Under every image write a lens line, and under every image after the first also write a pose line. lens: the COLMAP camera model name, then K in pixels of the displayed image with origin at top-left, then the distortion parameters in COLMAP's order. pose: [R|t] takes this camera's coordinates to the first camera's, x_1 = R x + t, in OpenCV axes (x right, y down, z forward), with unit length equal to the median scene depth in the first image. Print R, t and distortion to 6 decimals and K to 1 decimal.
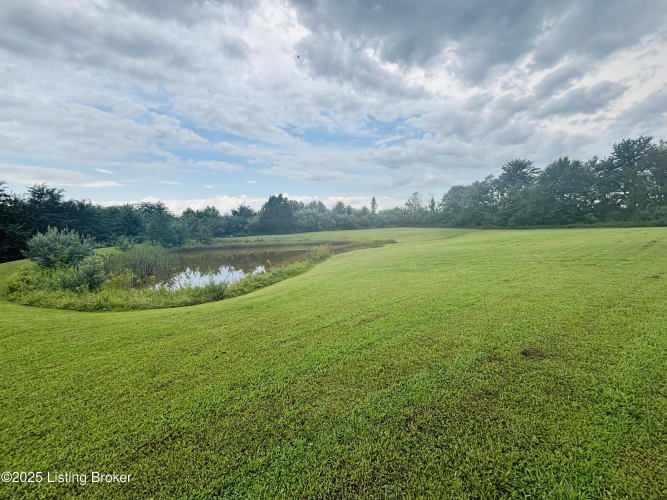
lens RADIAL K [[268.8, 0, 333.1], [0, 268.8, 249.4], [0, 0, 1]] dist [-0.000658, 0.000055]
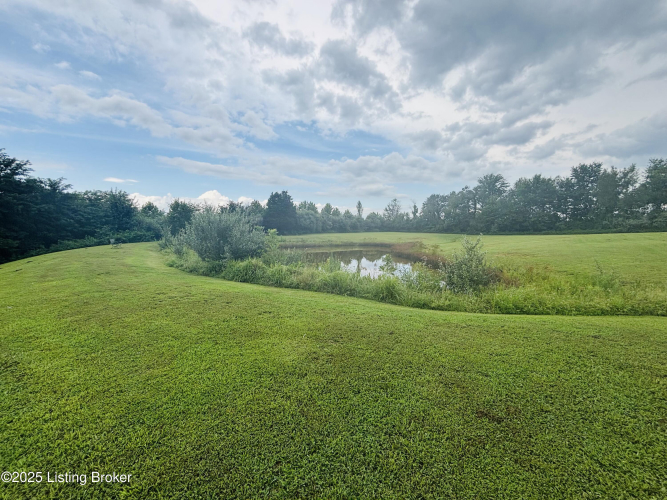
lens RADIAL K [[268.8, 0, 333.1], [0, 268.8, 249.4], [0, 0, 1]] dist [-0.000658, 0.000055]
pose [[0.965987, 0.007136, 0.258494, -0.239837], [-0.000855, 0.999702, -0.024400, 0.011609], [-0.258591, 0.023349, 0.965705, 0.077916]]
